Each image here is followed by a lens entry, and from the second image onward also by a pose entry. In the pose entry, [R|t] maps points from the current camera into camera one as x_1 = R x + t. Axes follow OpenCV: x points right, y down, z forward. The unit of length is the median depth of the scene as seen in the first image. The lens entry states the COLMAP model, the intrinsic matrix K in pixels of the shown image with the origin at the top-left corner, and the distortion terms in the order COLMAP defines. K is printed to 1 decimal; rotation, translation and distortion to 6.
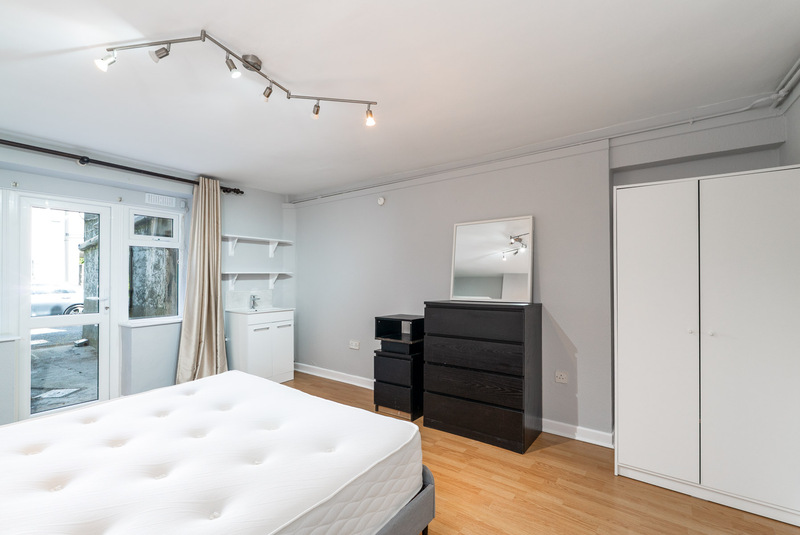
lens RADIAL K [[355.0, 0, 399.1], [0, 355.0, 271.1], [0, 0, 1]] dist [-0.000413, -0.000052]
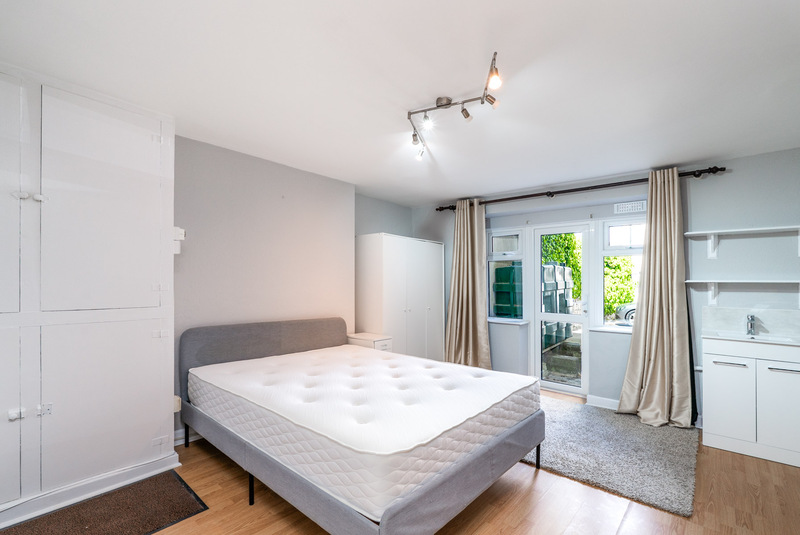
lens RADIAL K [[362.0, 0, 399.5], [0, 362.0, 281.6], [0, 0, 1]] dist [0.000033, -0.000072]
pose [[-0.100036, -0.000948, -0.994983, 0.354445], [-0.000351, 1.000000, -0.000917, 0.006043], [0.994984, 0.000257, -0.100036, 0.427177]]
